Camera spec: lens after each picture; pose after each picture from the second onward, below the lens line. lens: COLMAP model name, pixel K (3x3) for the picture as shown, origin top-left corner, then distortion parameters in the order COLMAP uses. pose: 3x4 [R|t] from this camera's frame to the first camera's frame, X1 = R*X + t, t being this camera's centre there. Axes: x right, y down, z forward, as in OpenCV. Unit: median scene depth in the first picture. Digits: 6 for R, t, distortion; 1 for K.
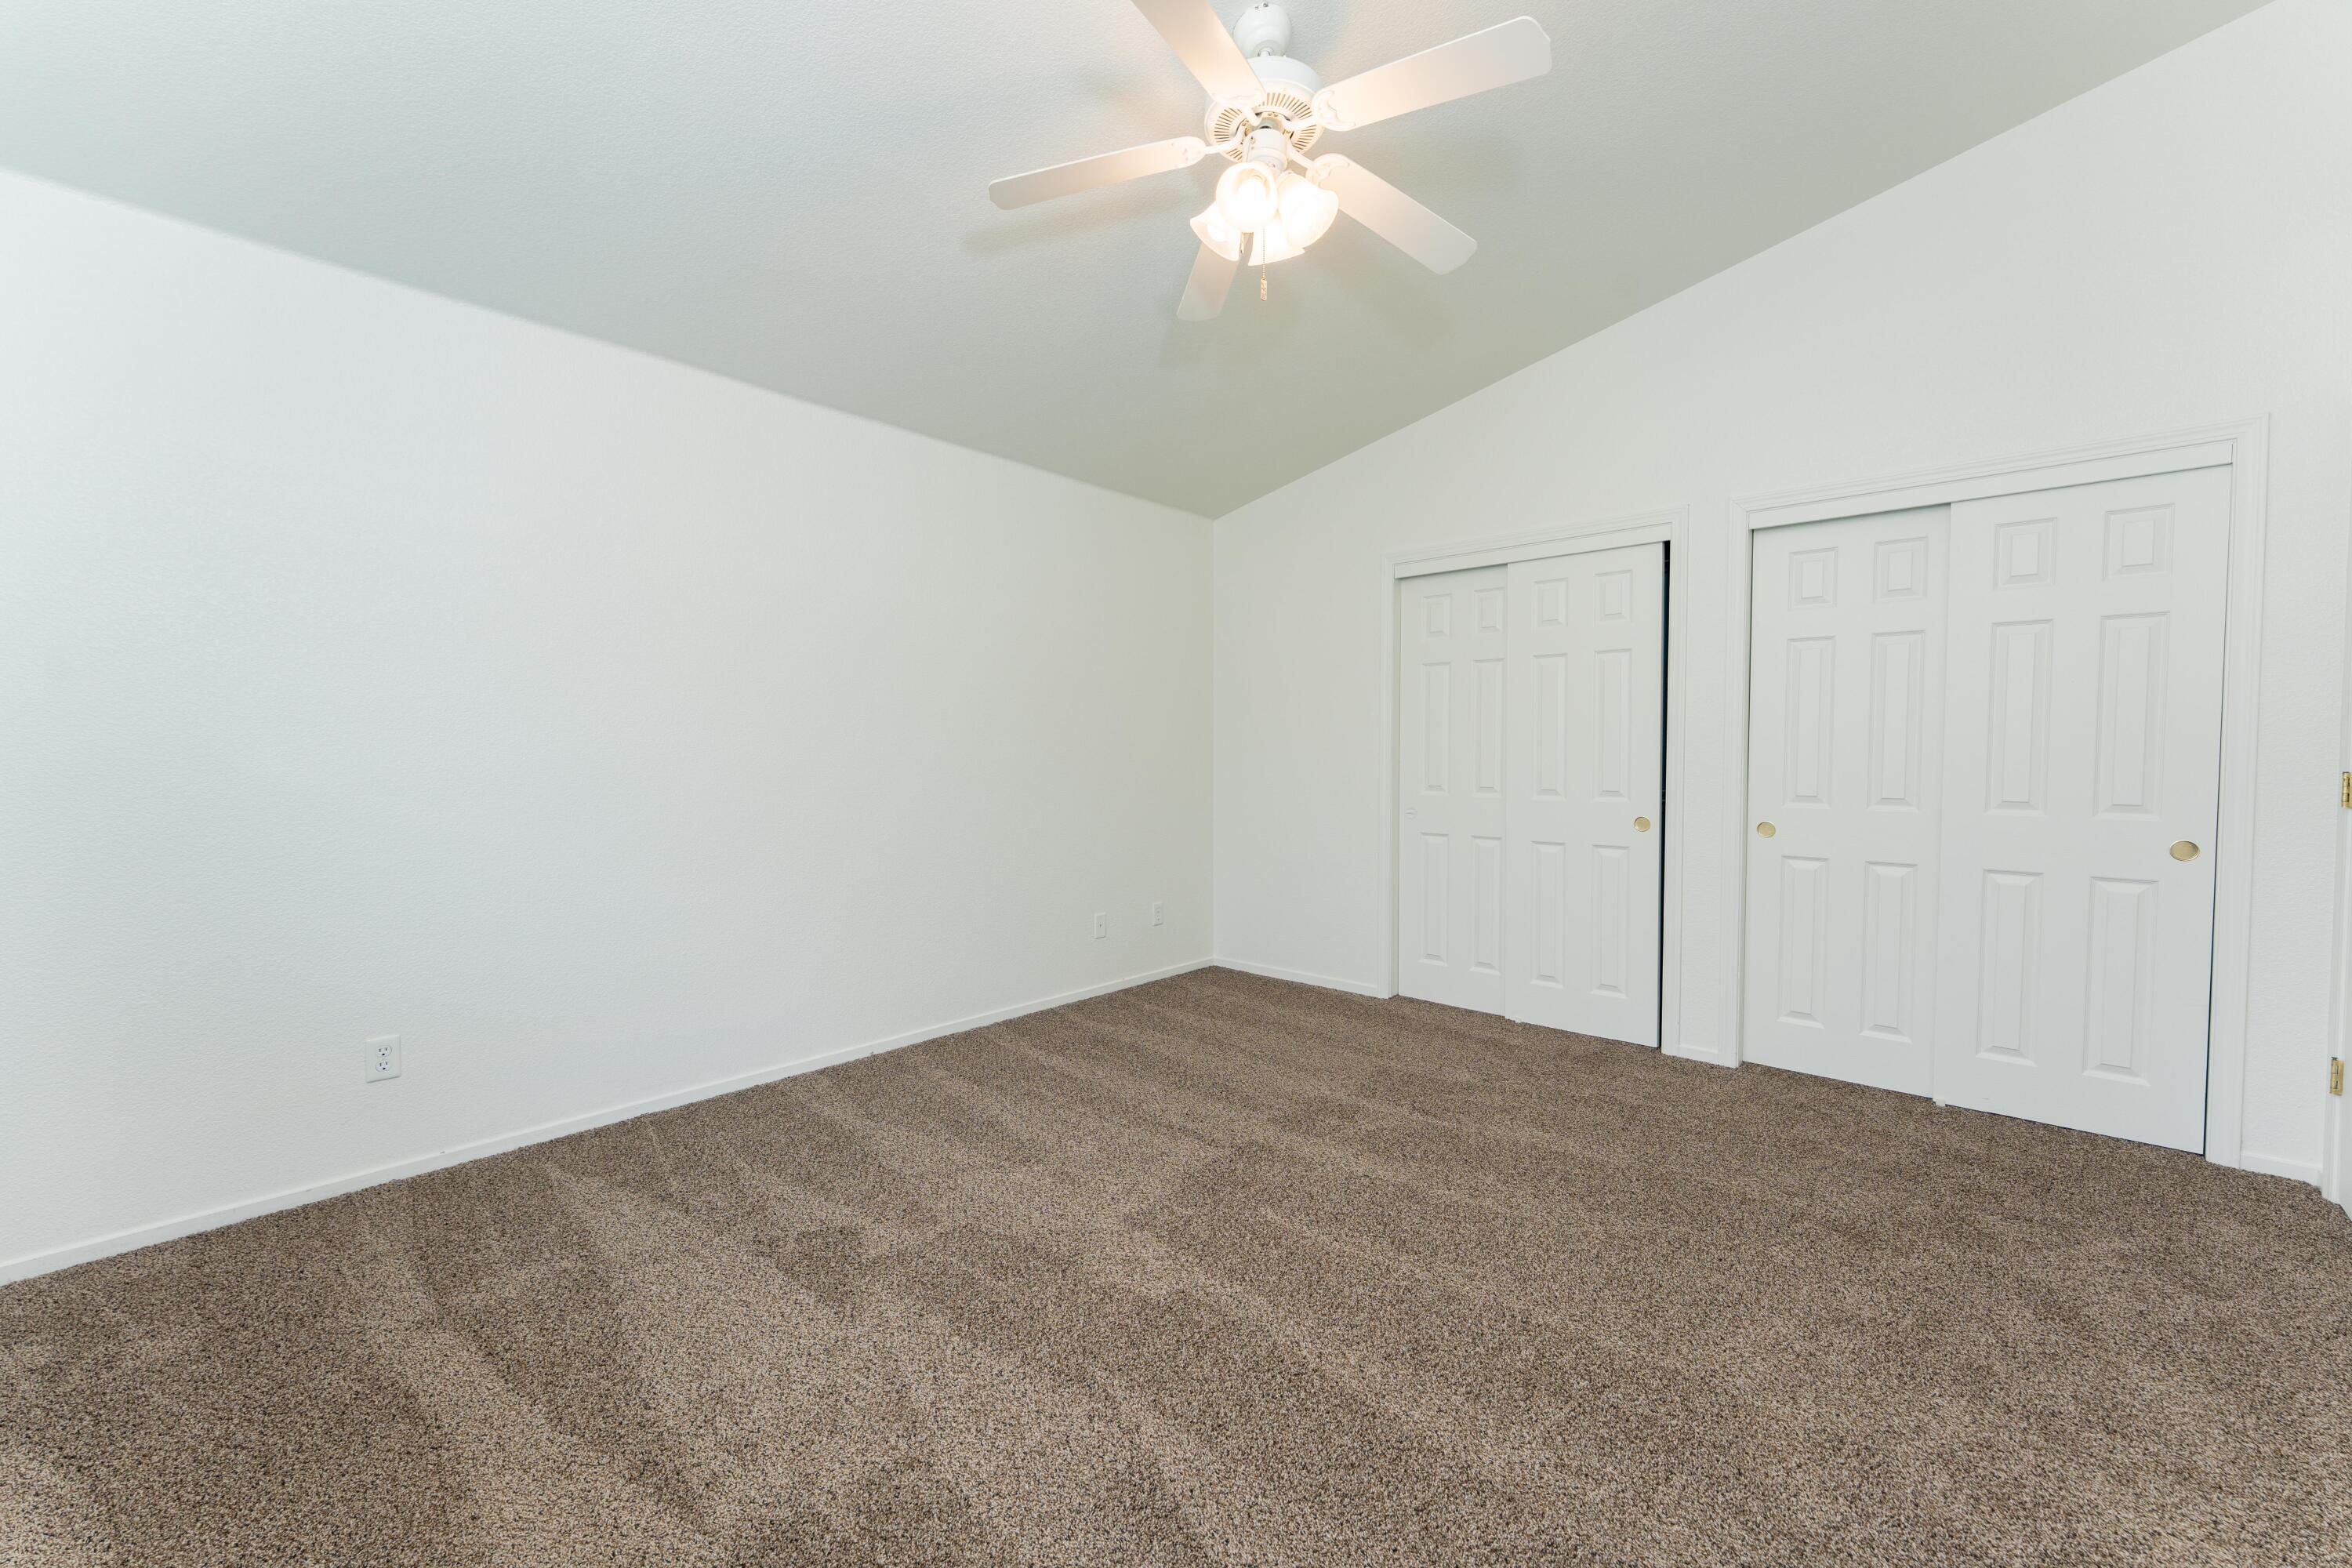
lens RADIAL K [[932.3, 0, 1176.0], [0, 932.3, 784.0], [0, 0, 1]] dist [0.001292, -0.000040]
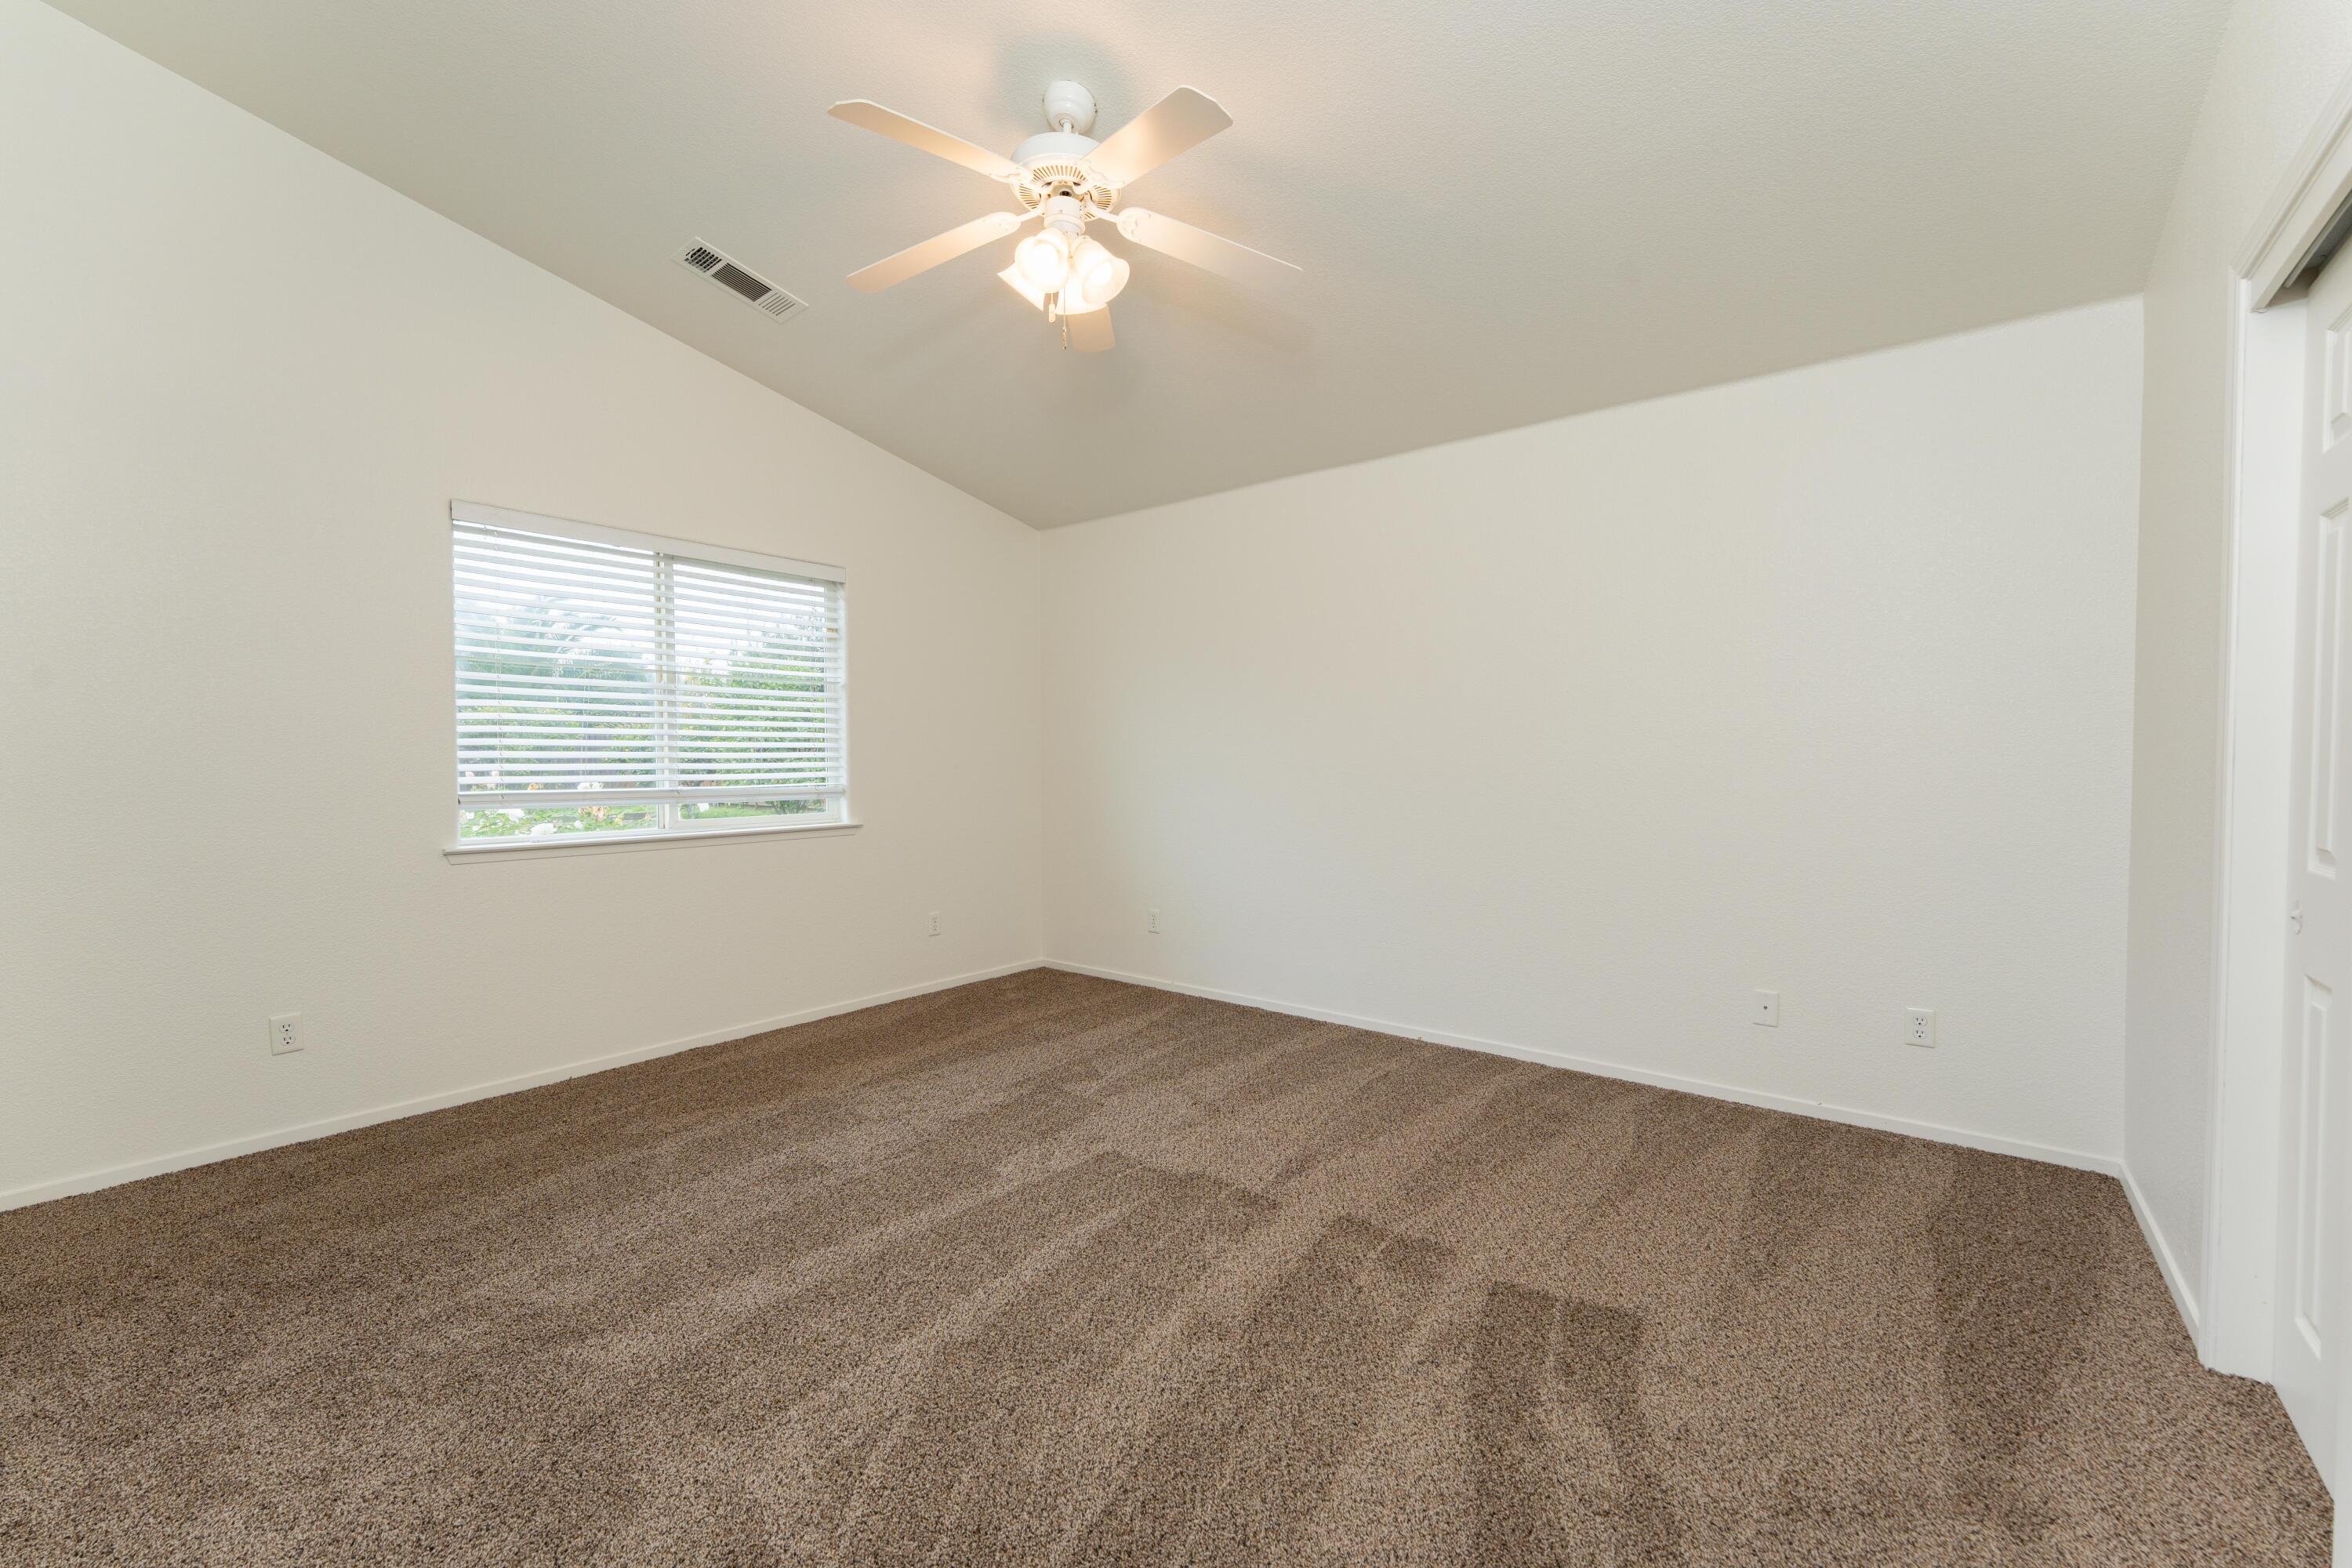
lens RADIAL K [[932.3, 0, 1176.0], [0, 932.3, 784.0], [0, 0, 1]] dist [0.001292, -0.000040]
pose [[0.088154, 0.034790, -0.995499, 0.955620], [-0.032722, 0.998952, 0.032013, -0.044809], [0.995569, 0.029753, 0.089200, 0.806193]]
